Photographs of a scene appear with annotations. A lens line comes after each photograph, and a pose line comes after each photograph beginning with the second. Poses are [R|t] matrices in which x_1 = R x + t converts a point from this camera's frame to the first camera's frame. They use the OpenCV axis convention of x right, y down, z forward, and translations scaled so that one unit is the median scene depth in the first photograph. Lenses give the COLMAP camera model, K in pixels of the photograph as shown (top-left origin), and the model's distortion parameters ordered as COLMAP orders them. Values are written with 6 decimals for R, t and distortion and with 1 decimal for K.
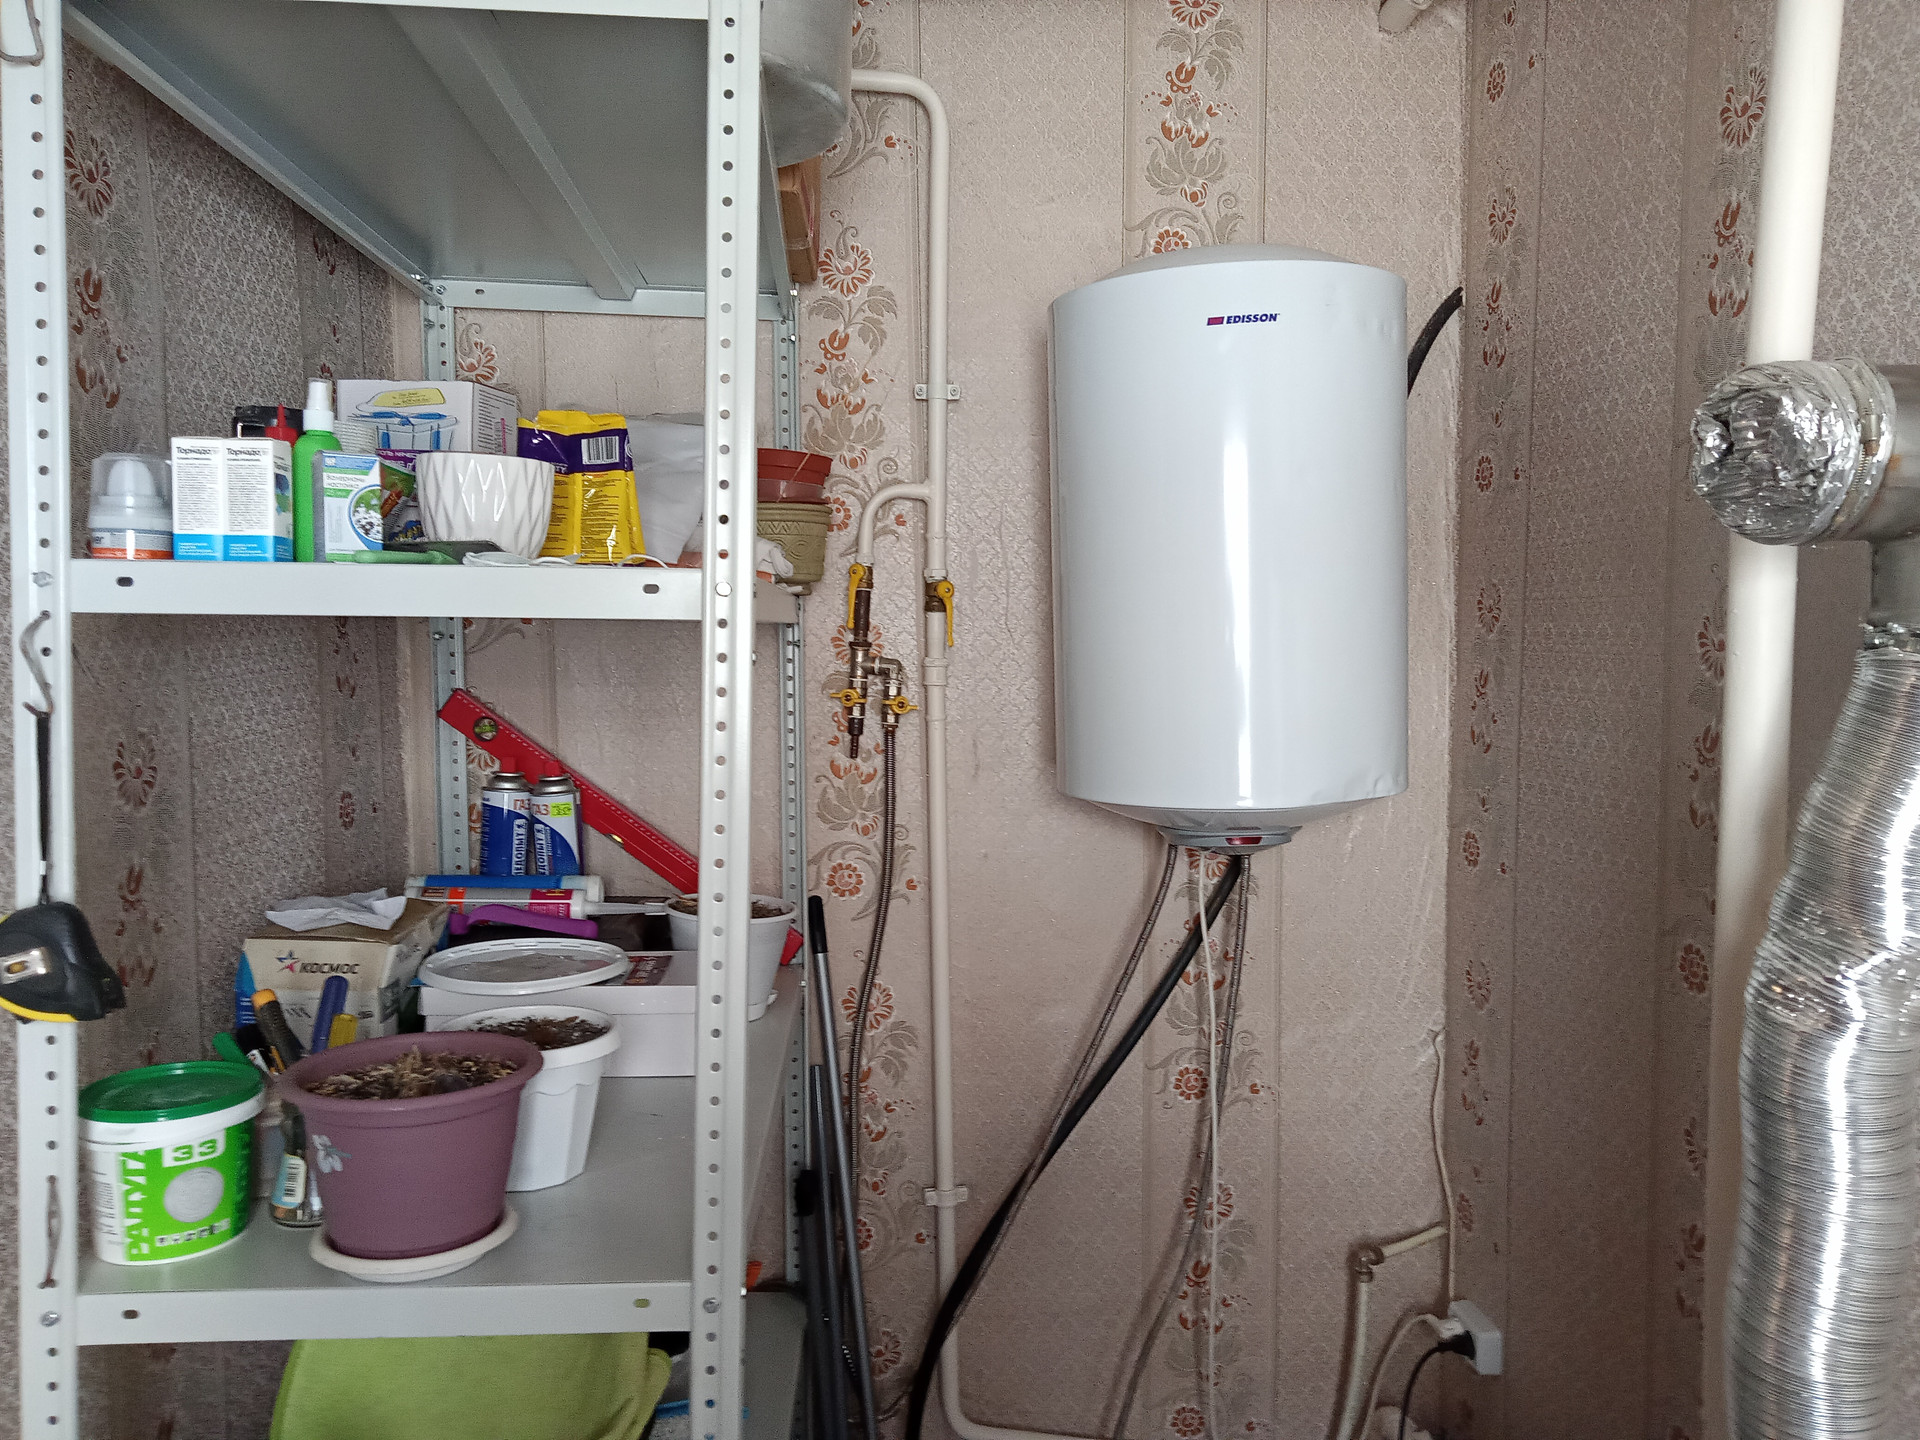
lens RADIAL K [[1411.2, 0, 960.0], [0, 1411.2, 720.0], [0, 0, 1]] dist [0.002993, 0.007228]
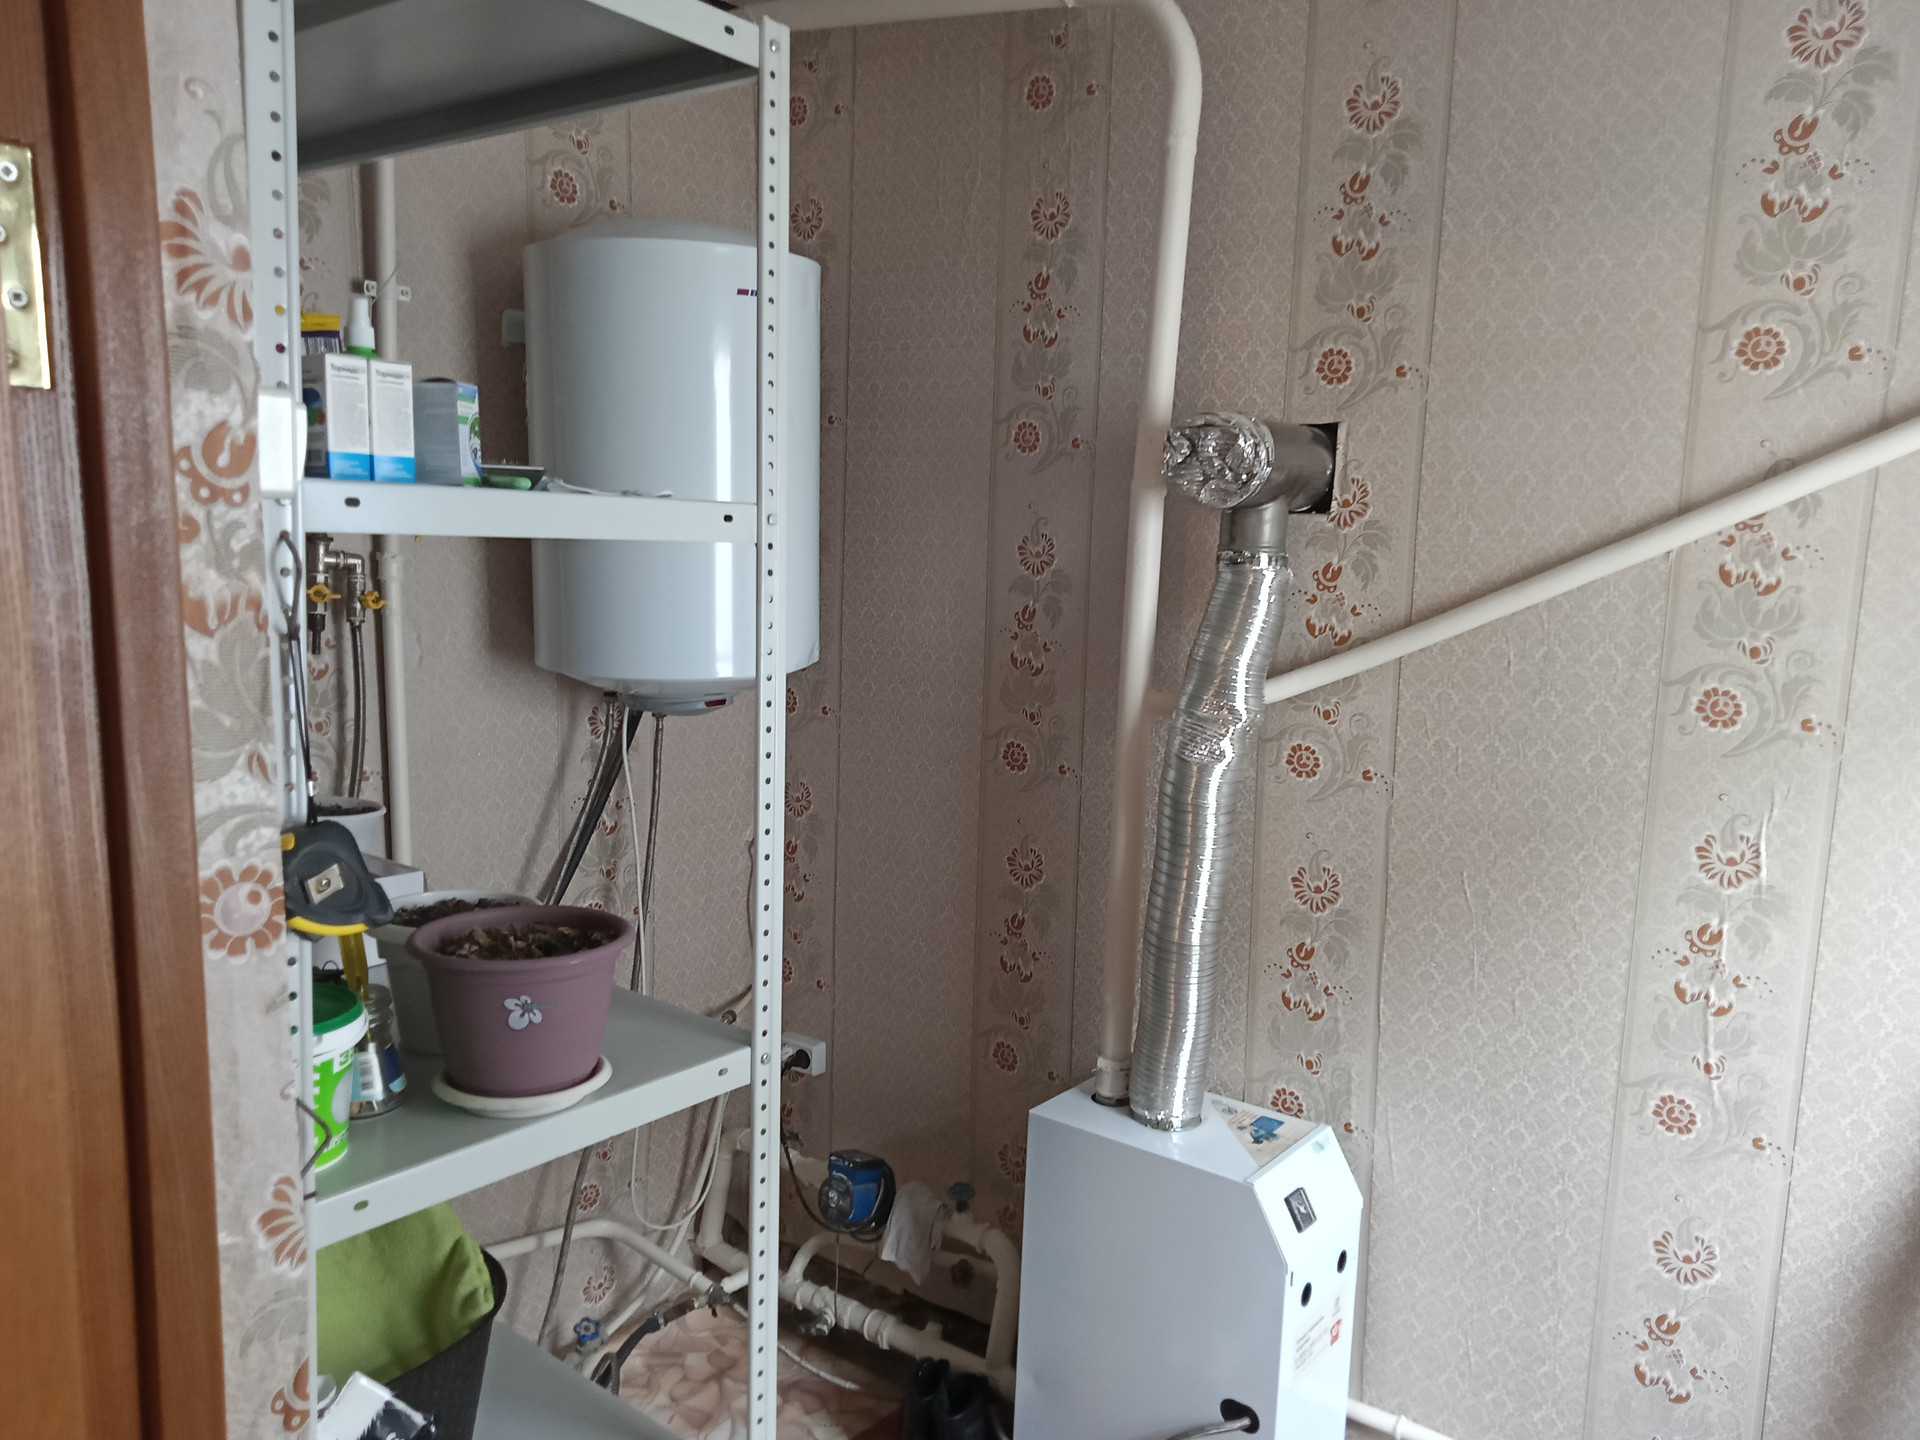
lens RADIAL K [[1420.0, 0, 960.0], [0, 1420.0, 720.0], [0, 0, 1]] dist [0.075277, -0.145928]
pose [[0.658192, -0.084996, 0.748037, -0.773234], [0.018437, 0.995128, 0.096849, -0.024049], [-0.752625, -0.049954, 0.656552, -0.010012]]
